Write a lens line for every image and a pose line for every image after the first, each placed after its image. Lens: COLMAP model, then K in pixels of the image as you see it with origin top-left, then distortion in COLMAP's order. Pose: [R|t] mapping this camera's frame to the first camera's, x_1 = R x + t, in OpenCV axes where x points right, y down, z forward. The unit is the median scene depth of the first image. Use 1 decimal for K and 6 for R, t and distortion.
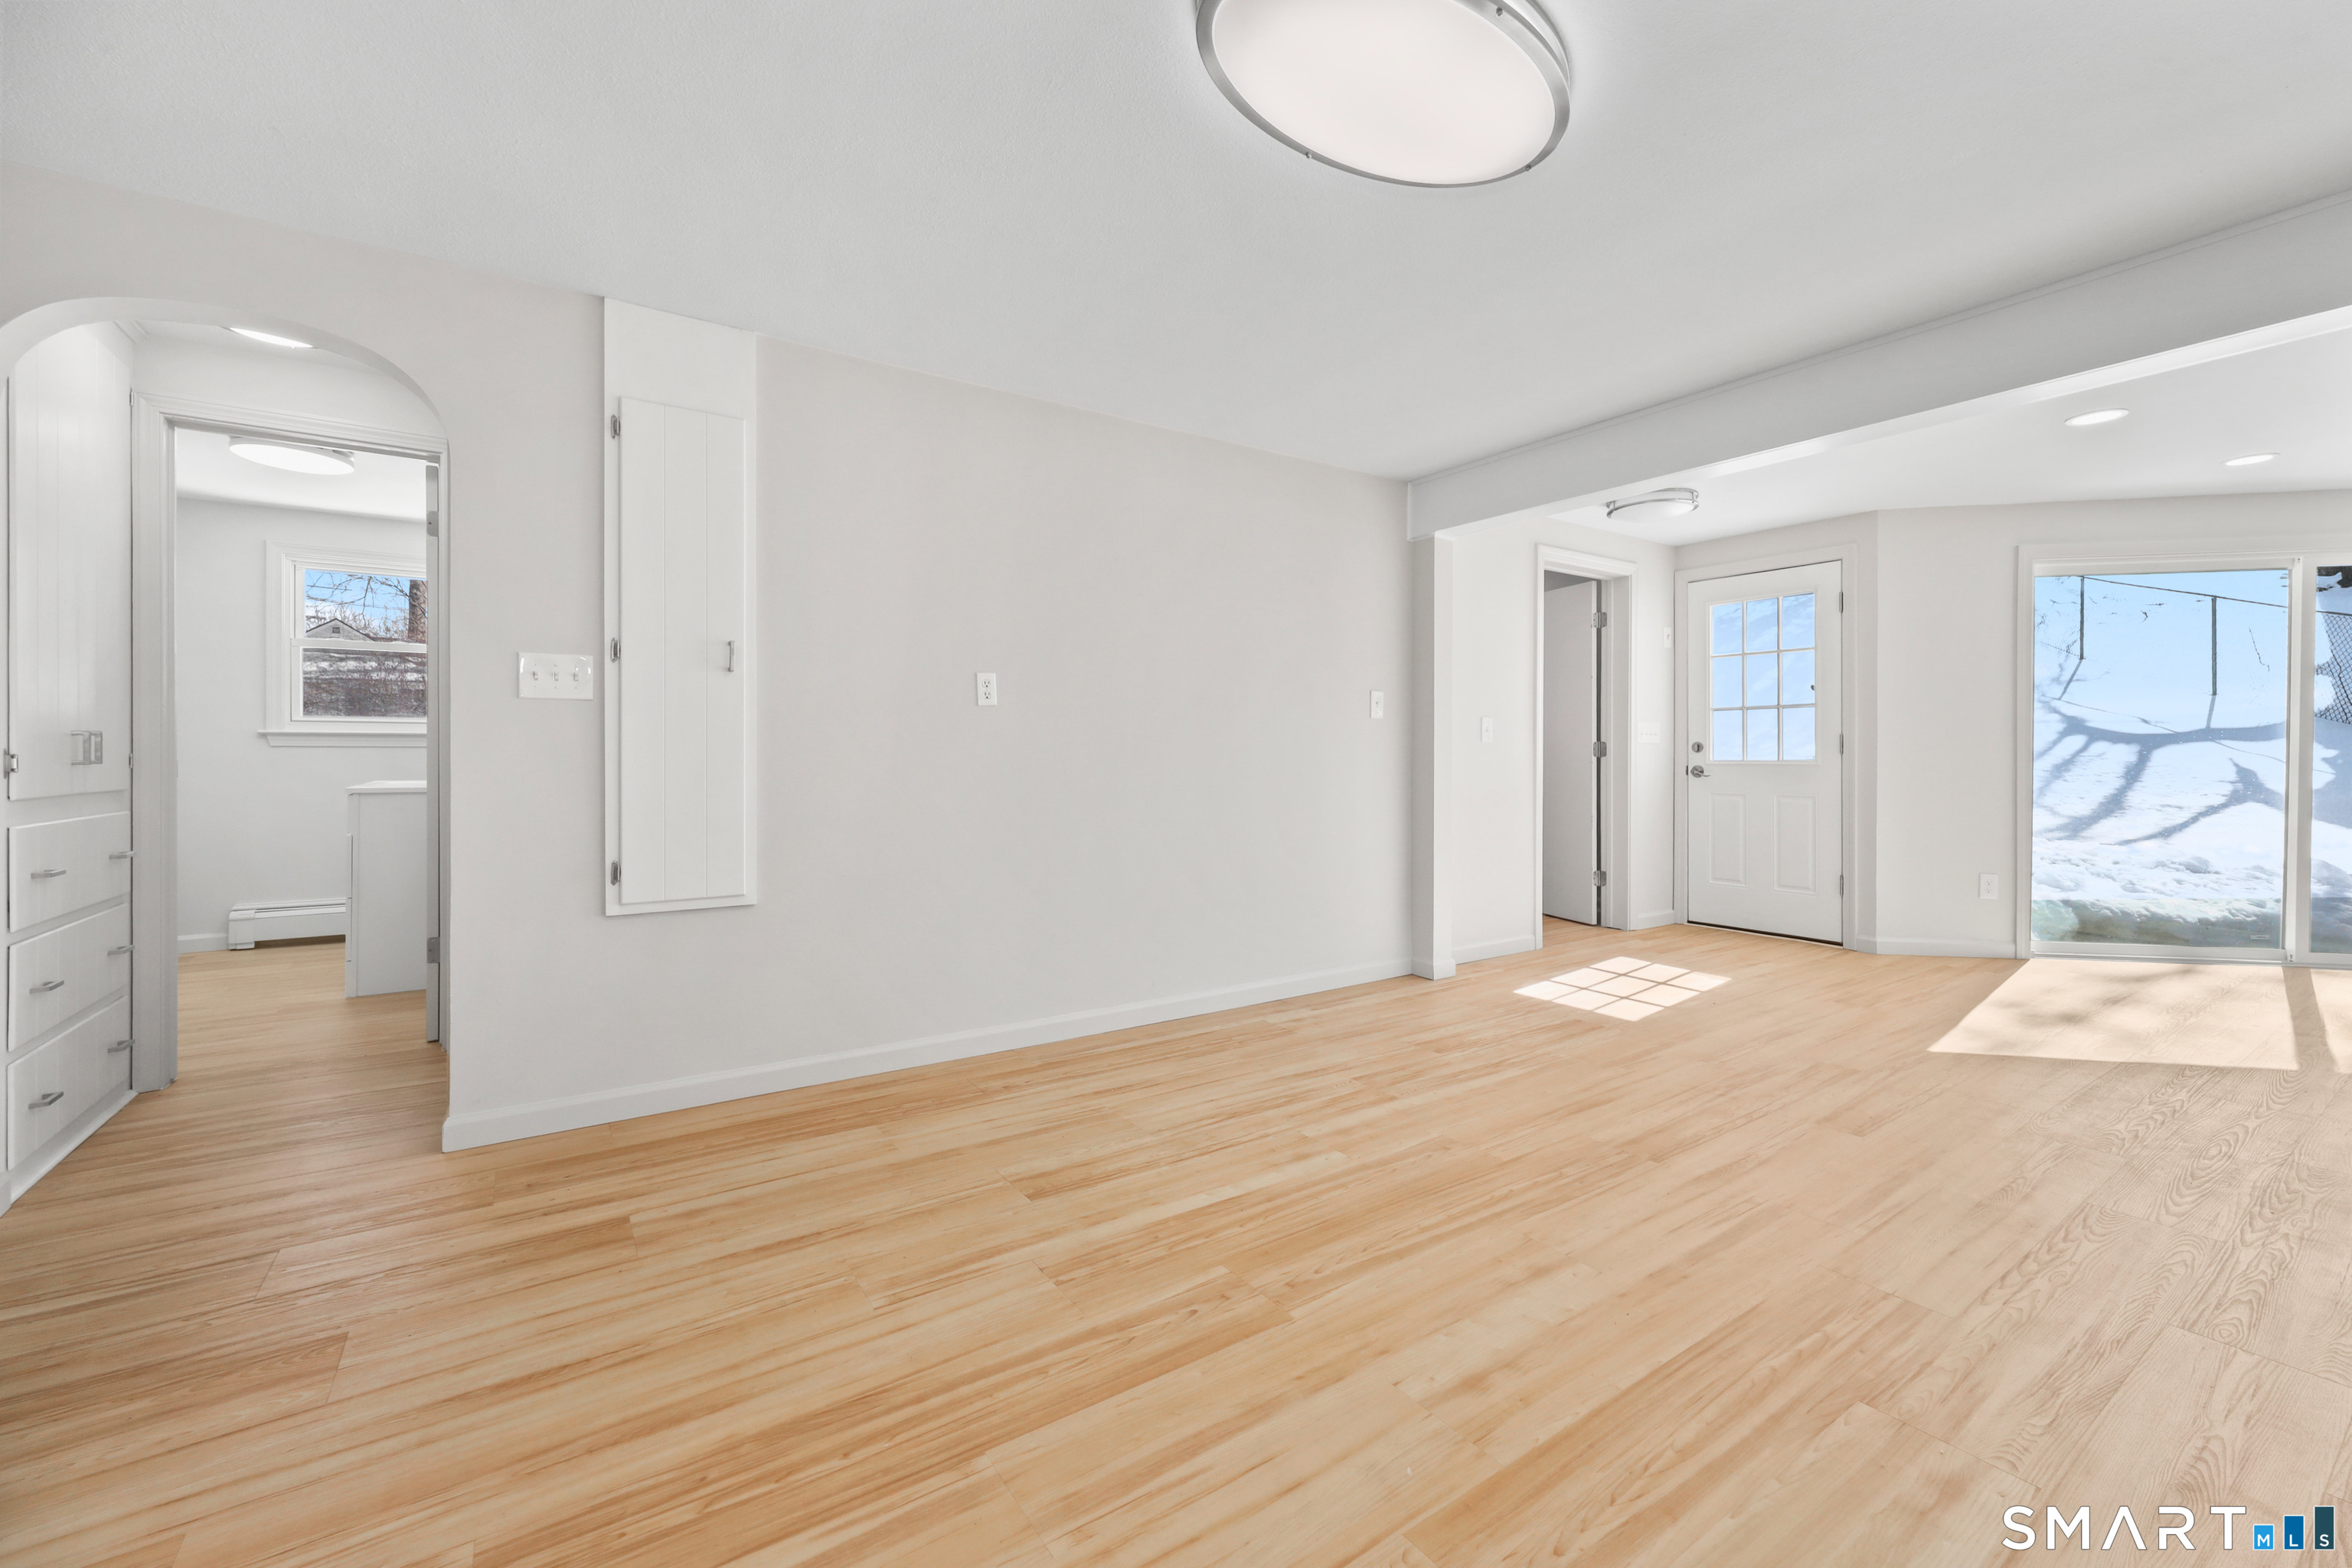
lens RADIAL K [[938.6, 0, 1172.6], [0, 938.6, 777.1], [0, 0, 1]] dist [0.003198, -0.000092]
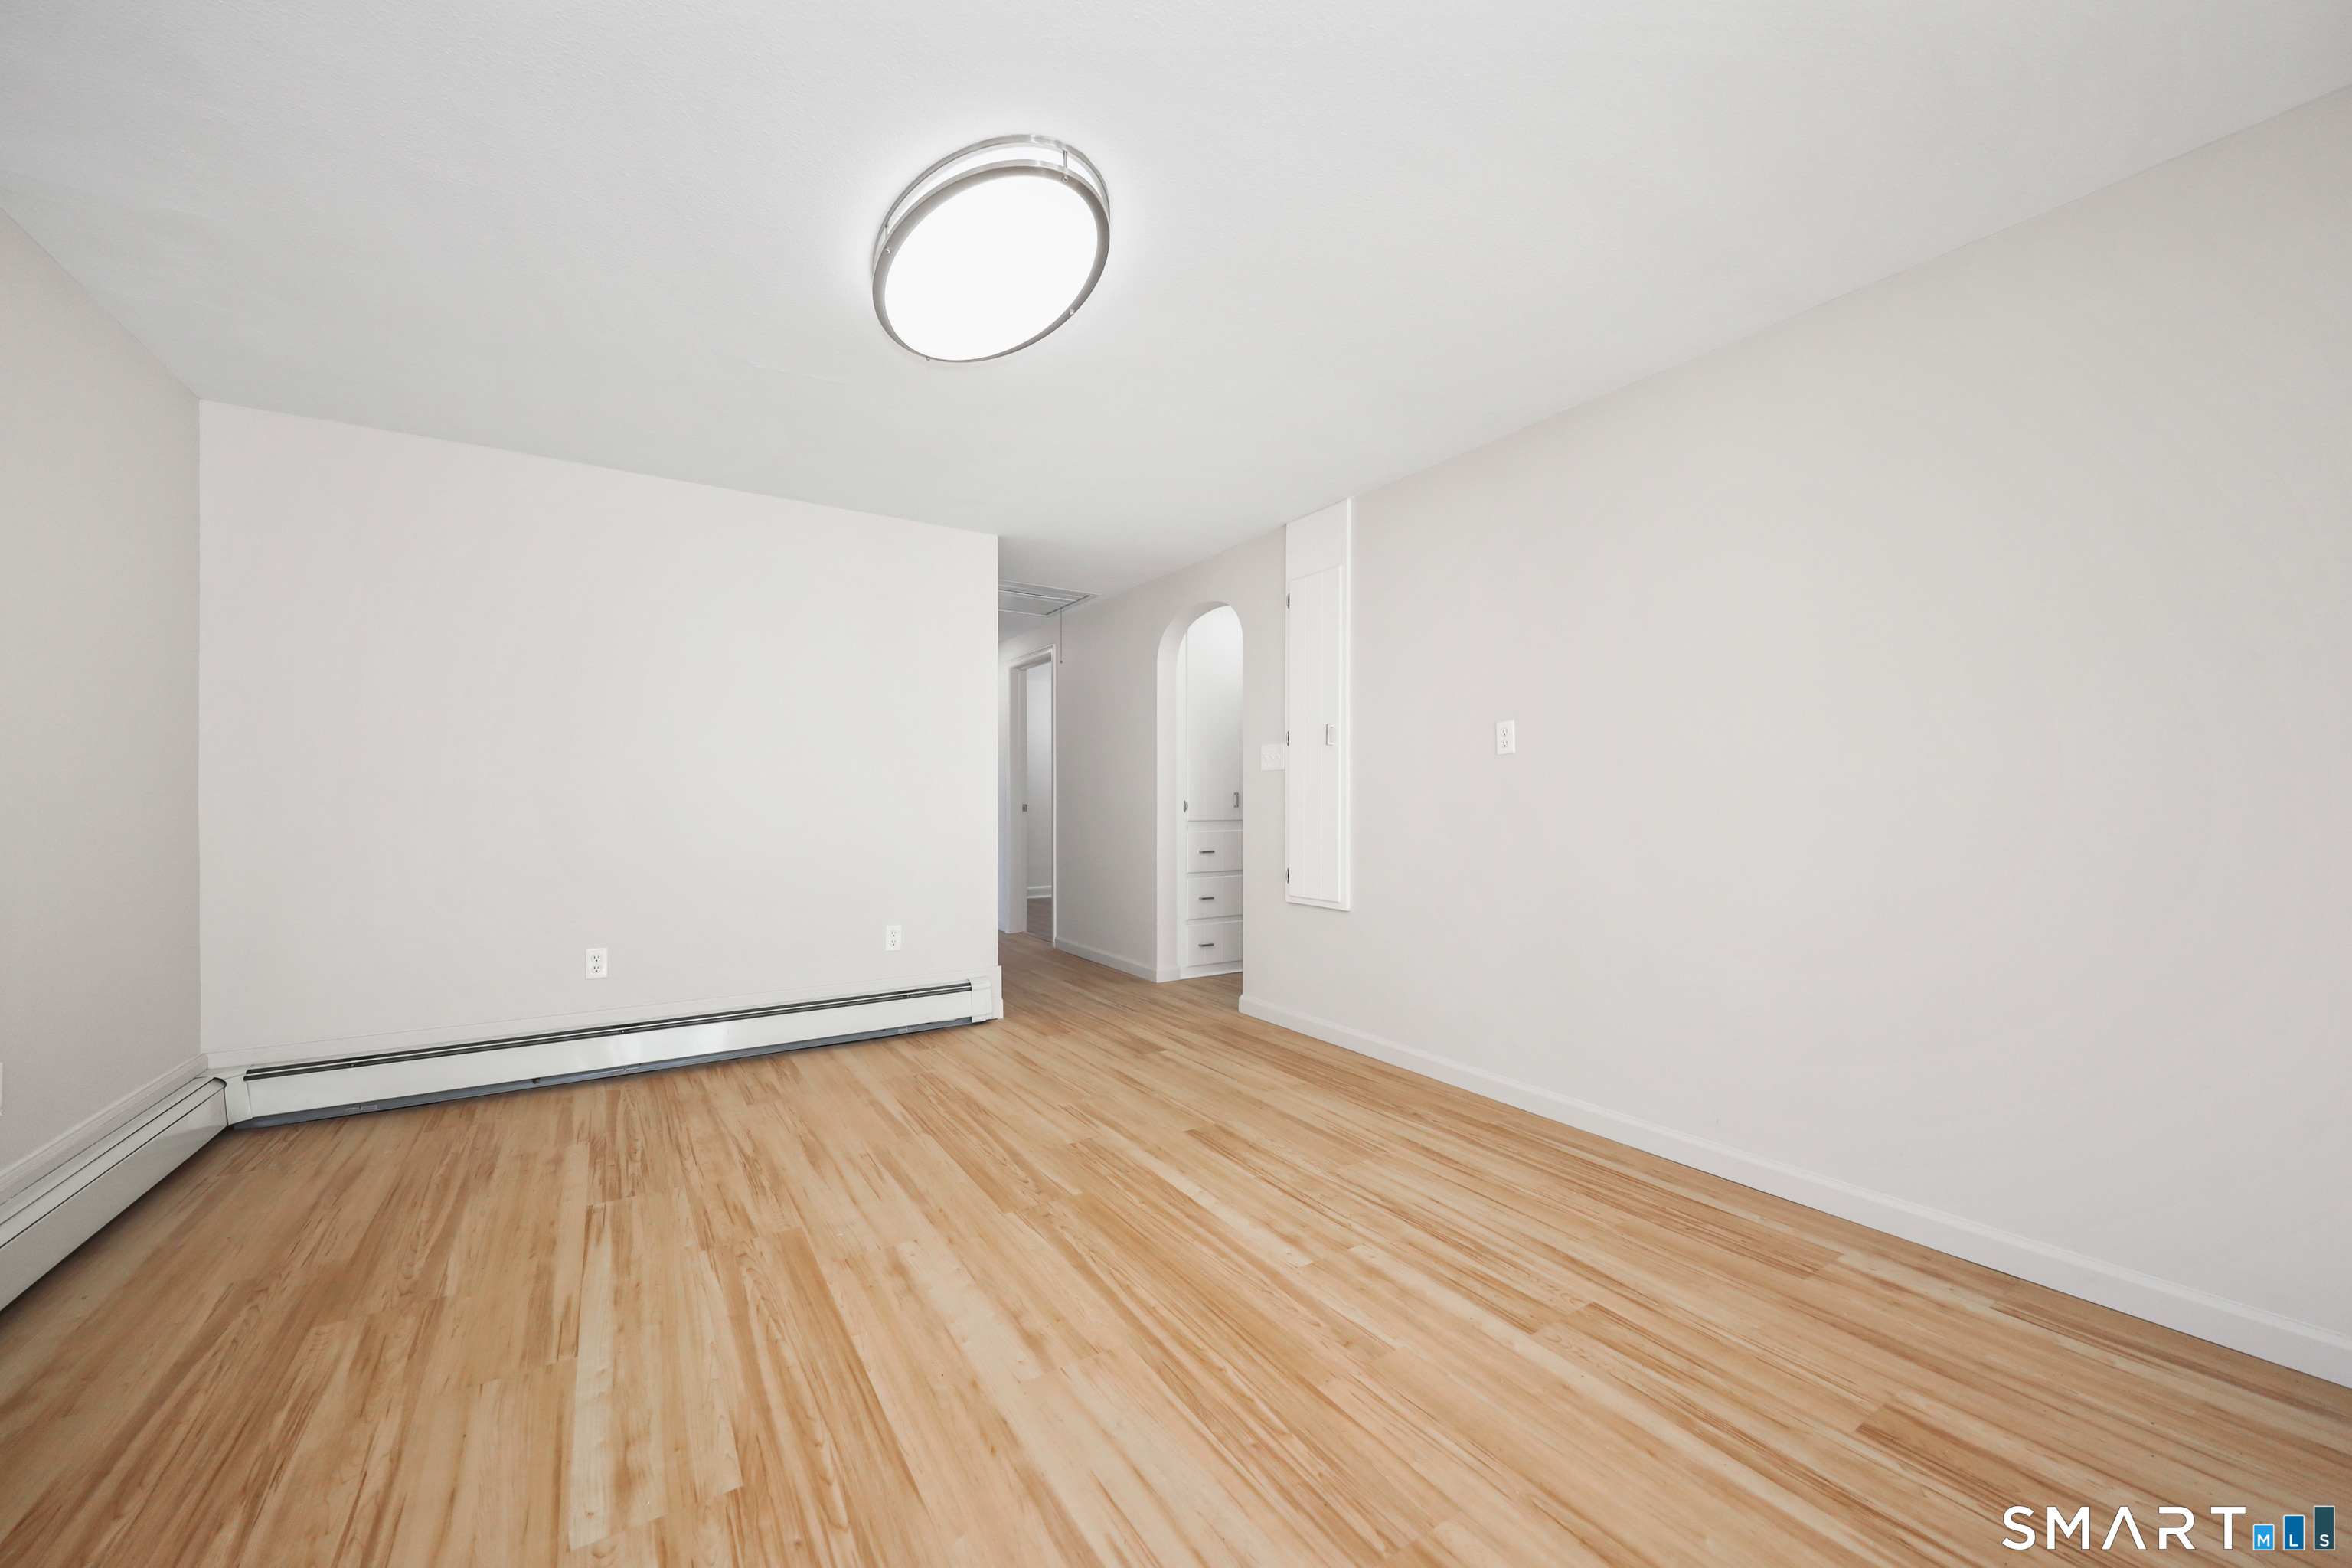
lens RADIAL K [[873.7, 0, 1176.0], [0, 873.7, 784.0], [0, 0, 1]] dist [0.000816, 0.000235]
pose [[-0.012891, -0.021860, -0.999678, 1.064961], [-0.024370, 0.999471, -0.021541, -0.021697], [0.999620, 0.024084, -0.013417, 0.942088]]
